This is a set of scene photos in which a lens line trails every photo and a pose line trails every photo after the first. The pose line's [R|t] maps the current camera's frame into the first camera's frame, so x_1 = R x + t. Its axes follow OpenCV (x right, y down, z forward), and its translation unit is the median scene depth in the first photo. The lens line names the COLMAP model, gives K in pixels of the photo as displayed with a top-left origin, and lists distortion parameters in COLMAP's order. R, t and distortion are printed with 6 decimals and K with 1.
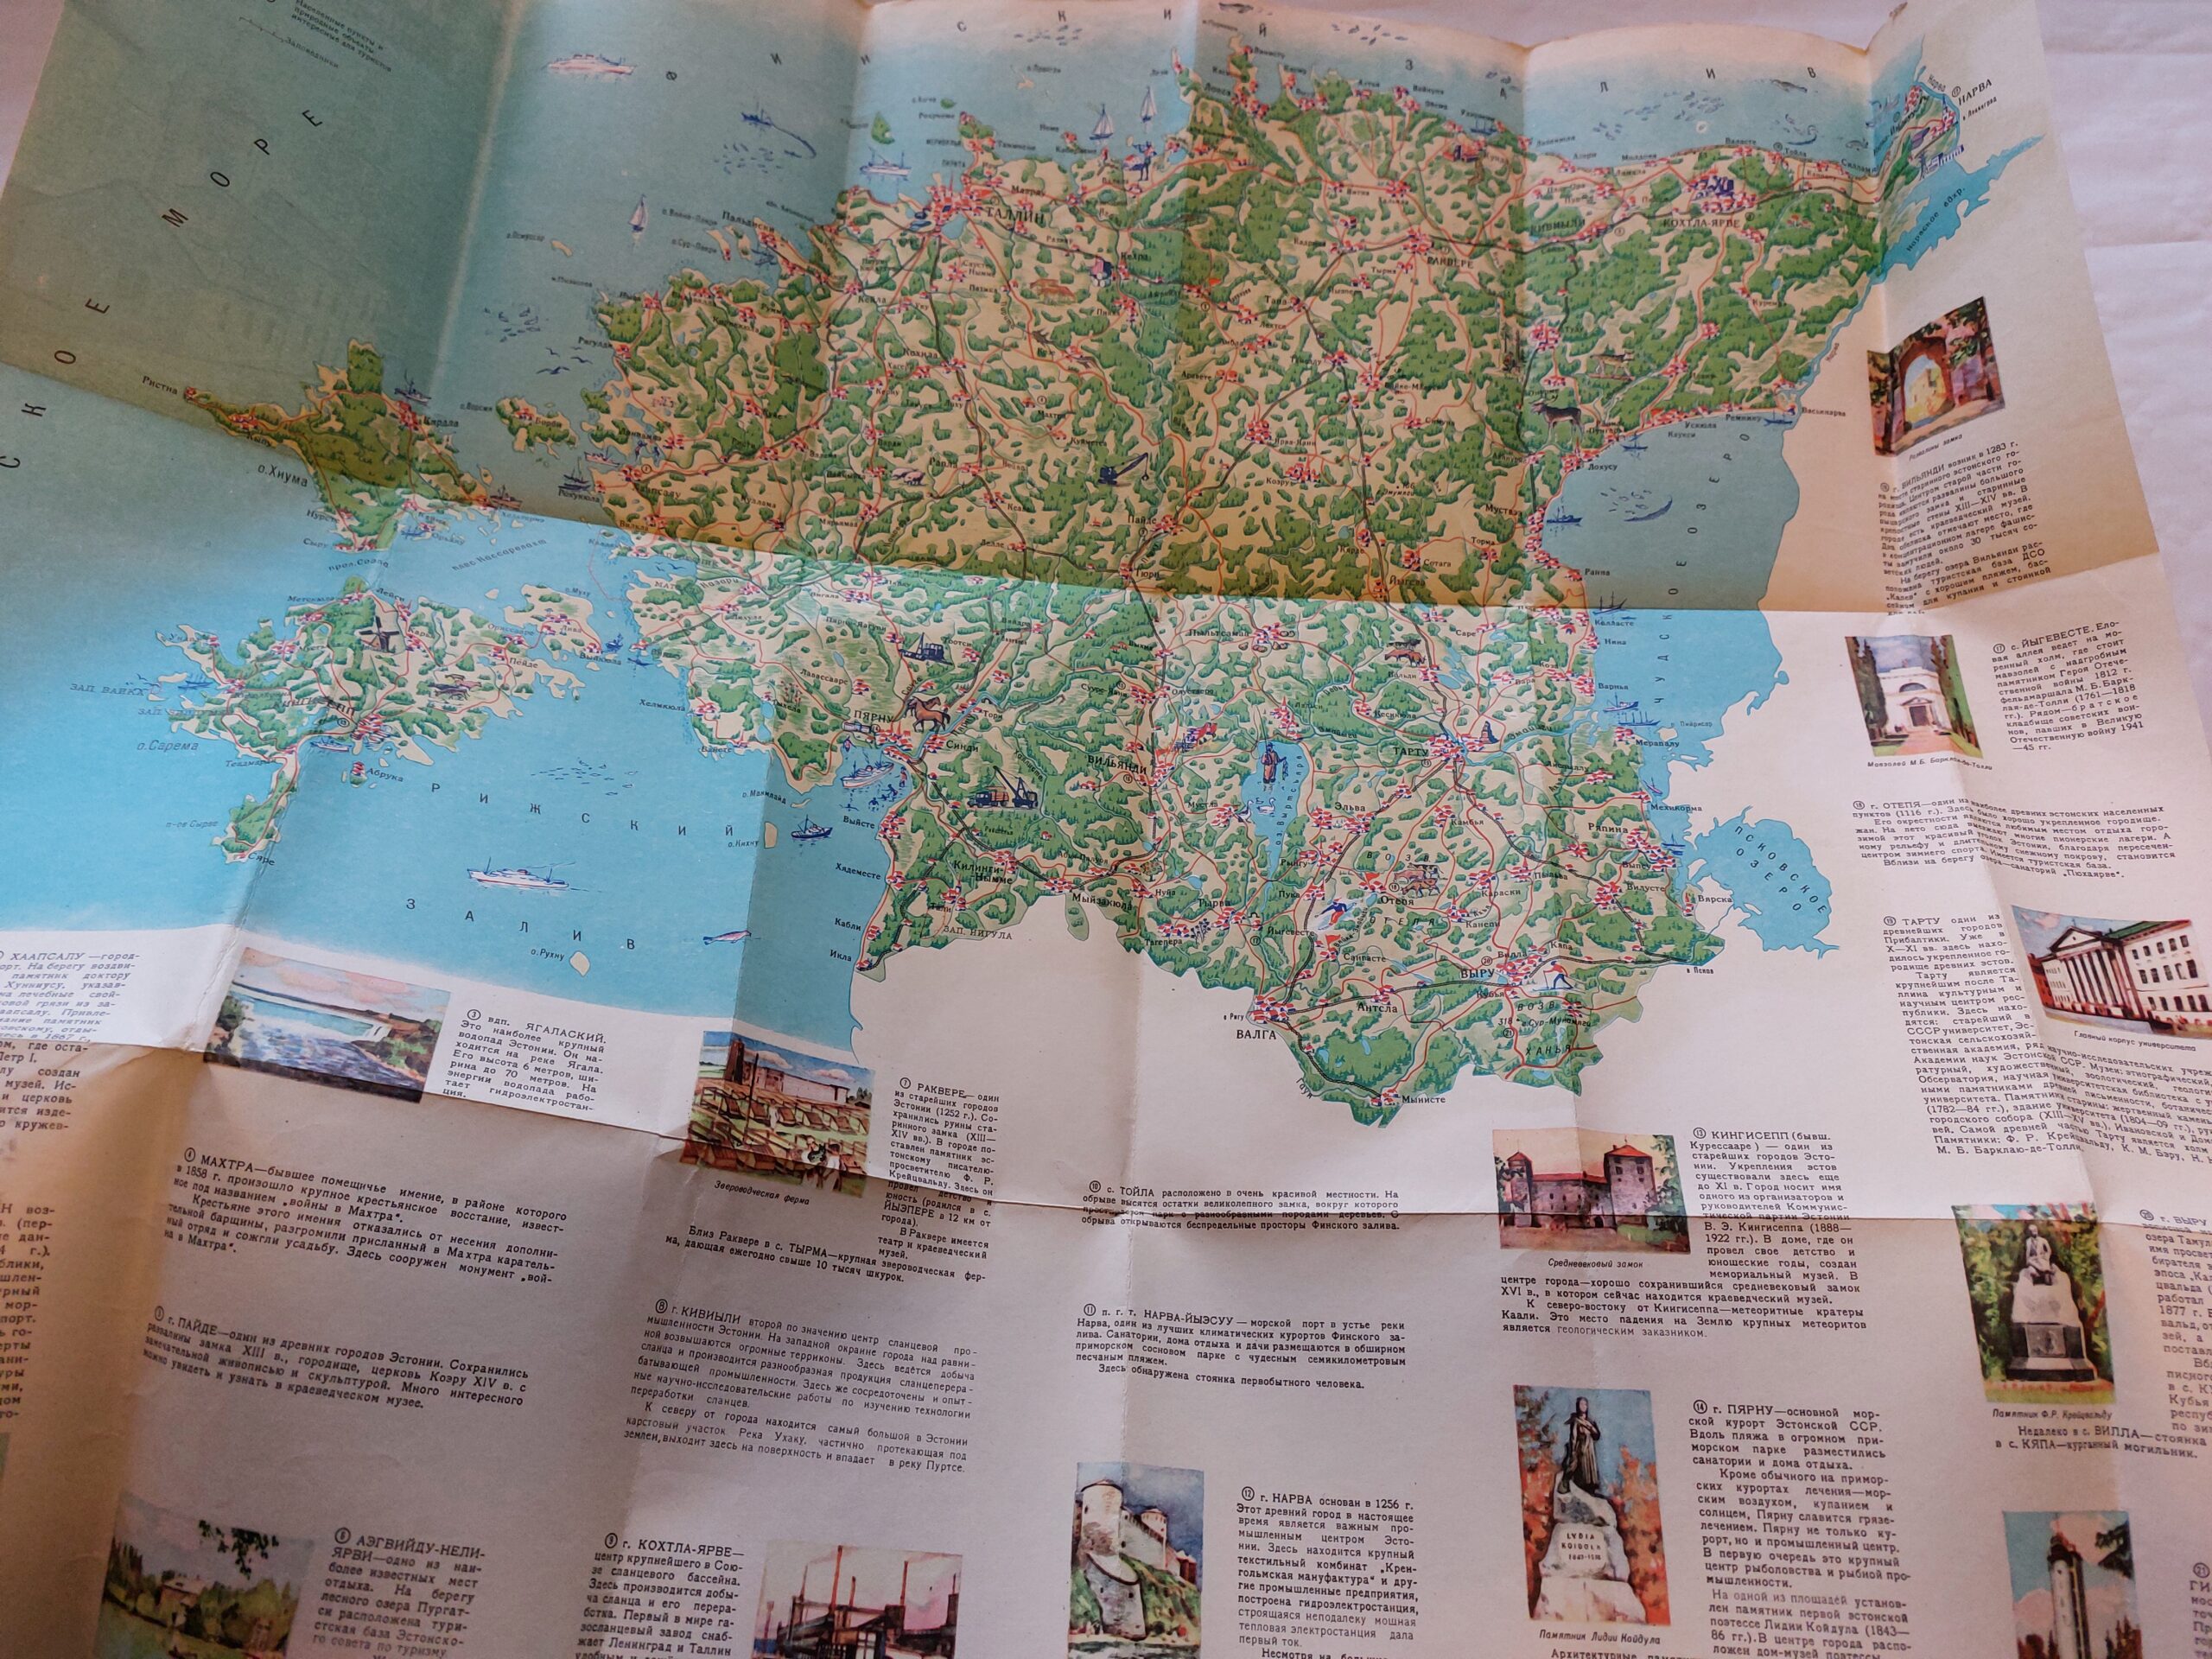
lens RADIAL K [[1508.8, 0, 1077.7], [0, 1508.8, 820.7], [0, 0, 1]] dist [-0.002167, -0.017583]
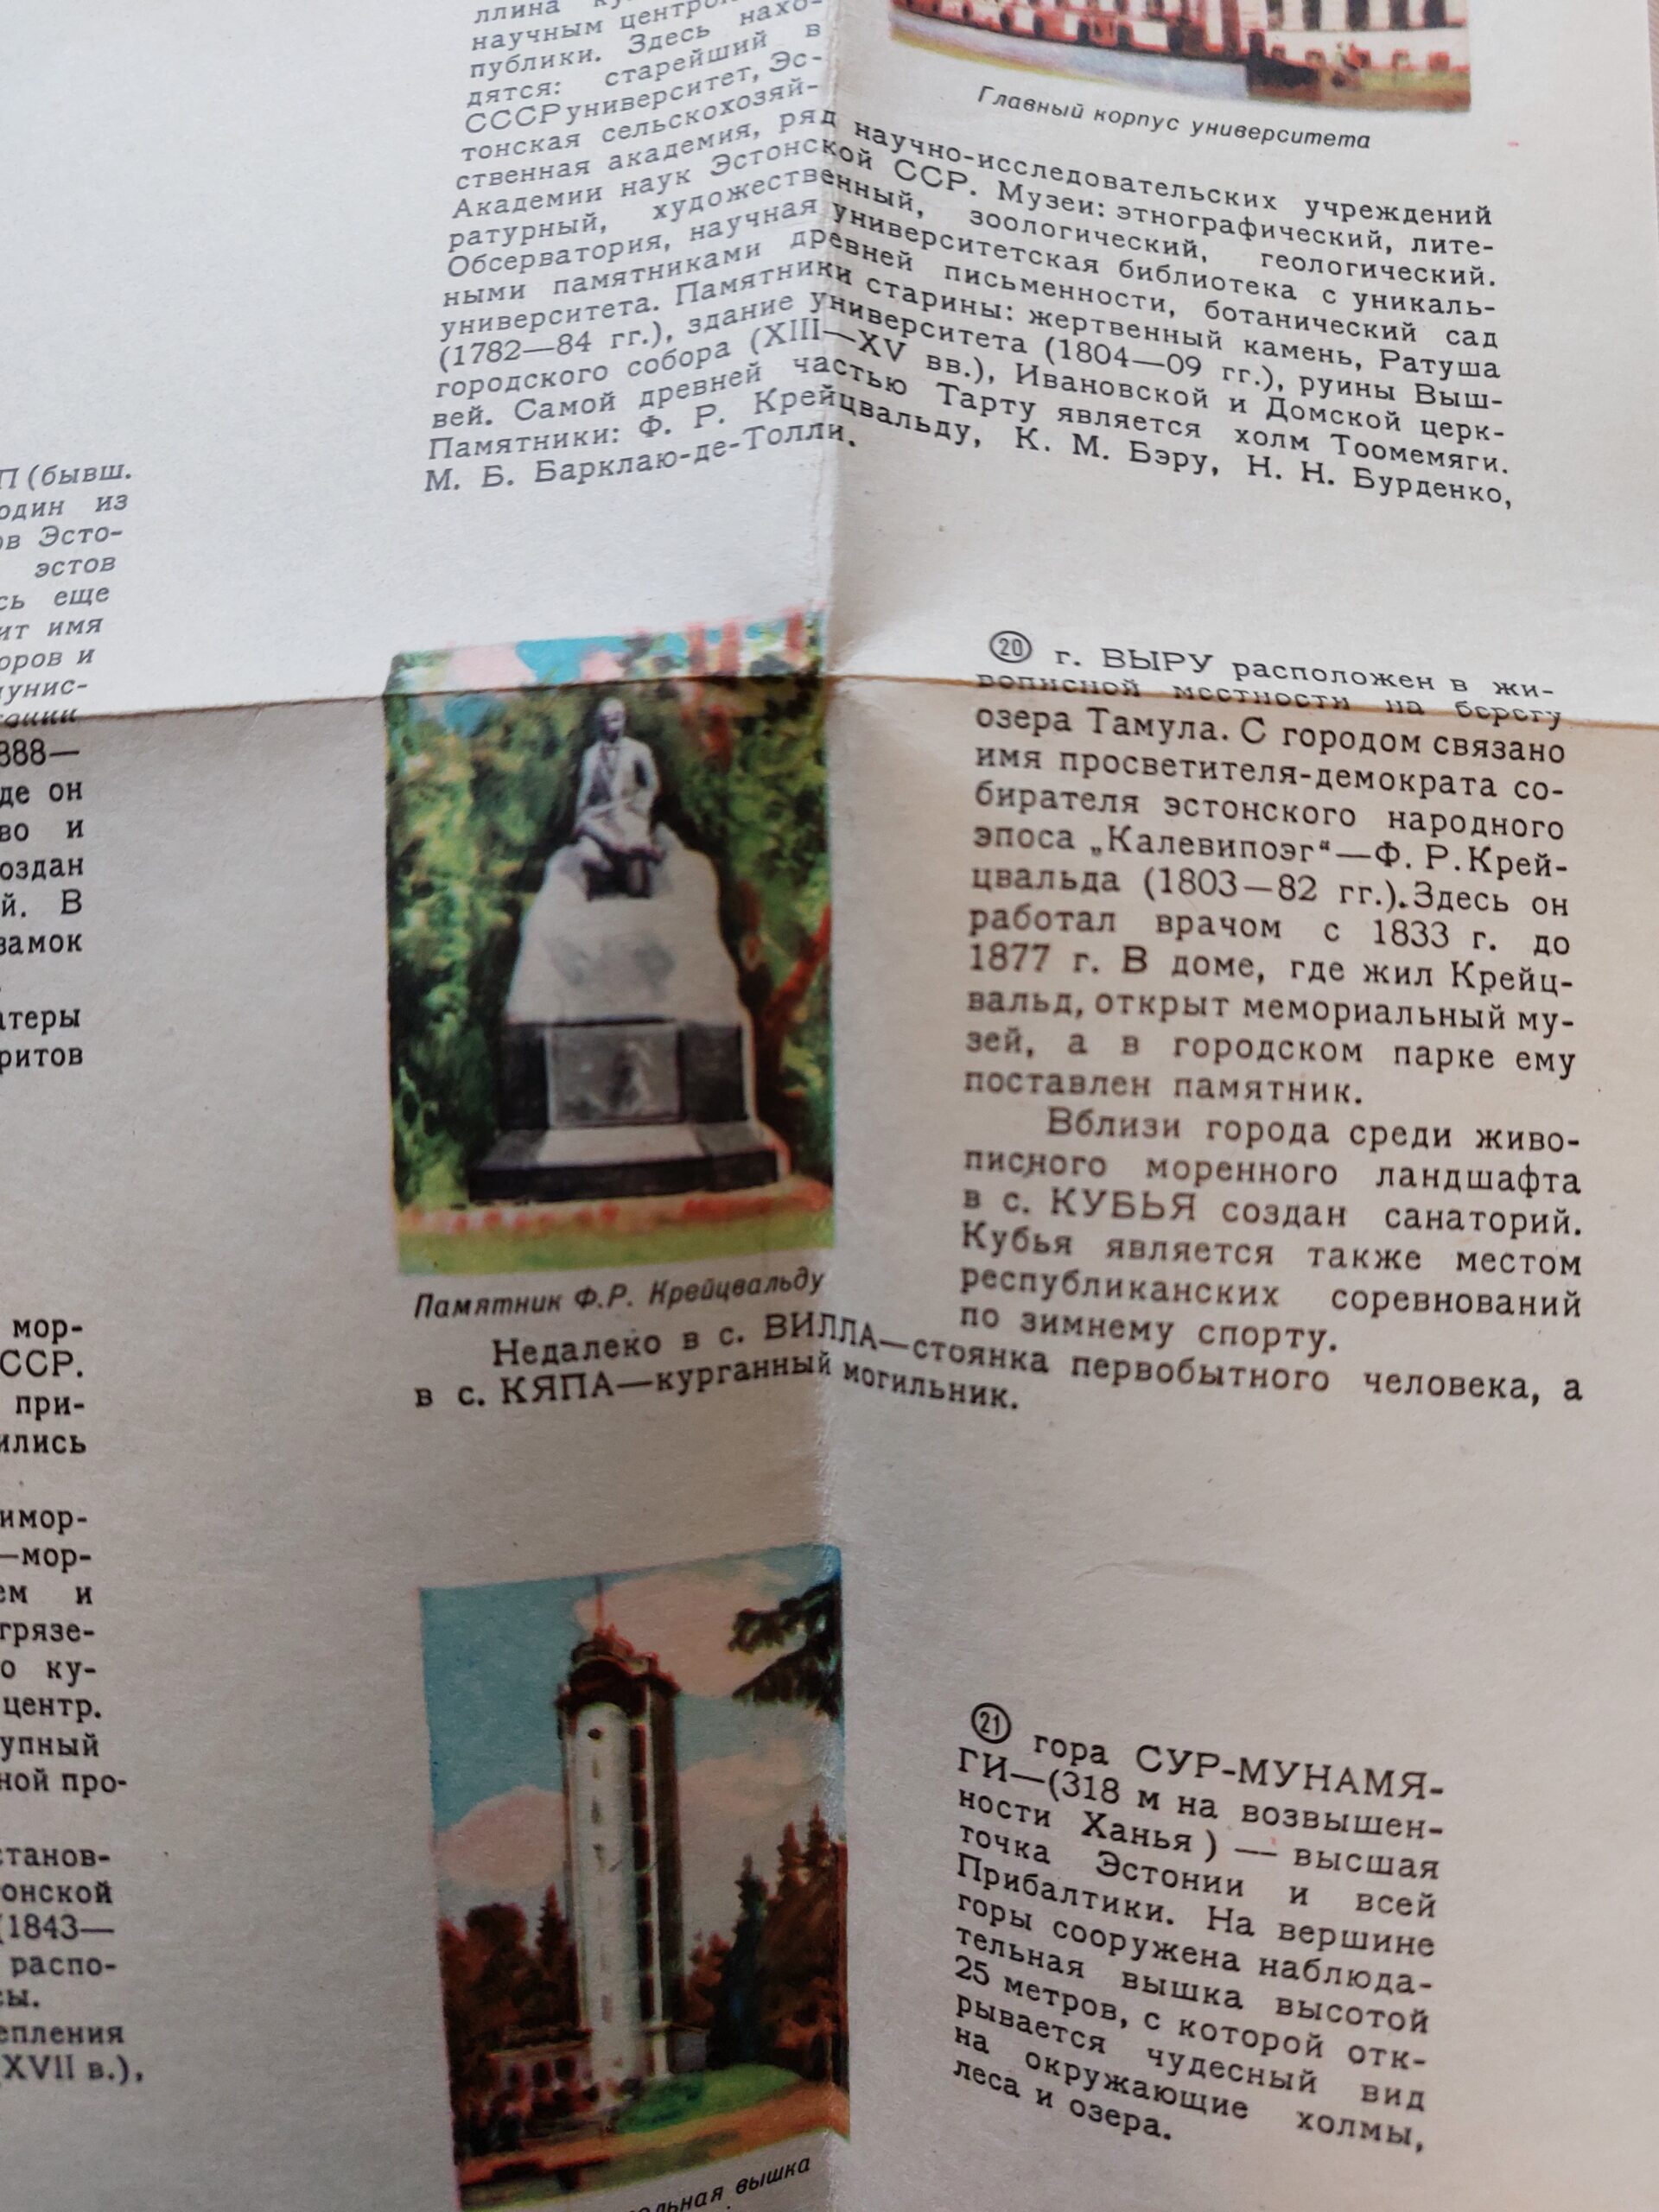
lens RADIAL K [[1524.4, 0, 882.6], [0, 1524.4, 1110.3], [0, 0, 1]] dist [0.000002, -0.030982]
pose [[0.996215, -0.070354, 0.051048, 0.605856], [0.044163, 0.915503, 0.399880, 0.204953], [-0.074868, -0.396112, 0.915145, 0.626974]]
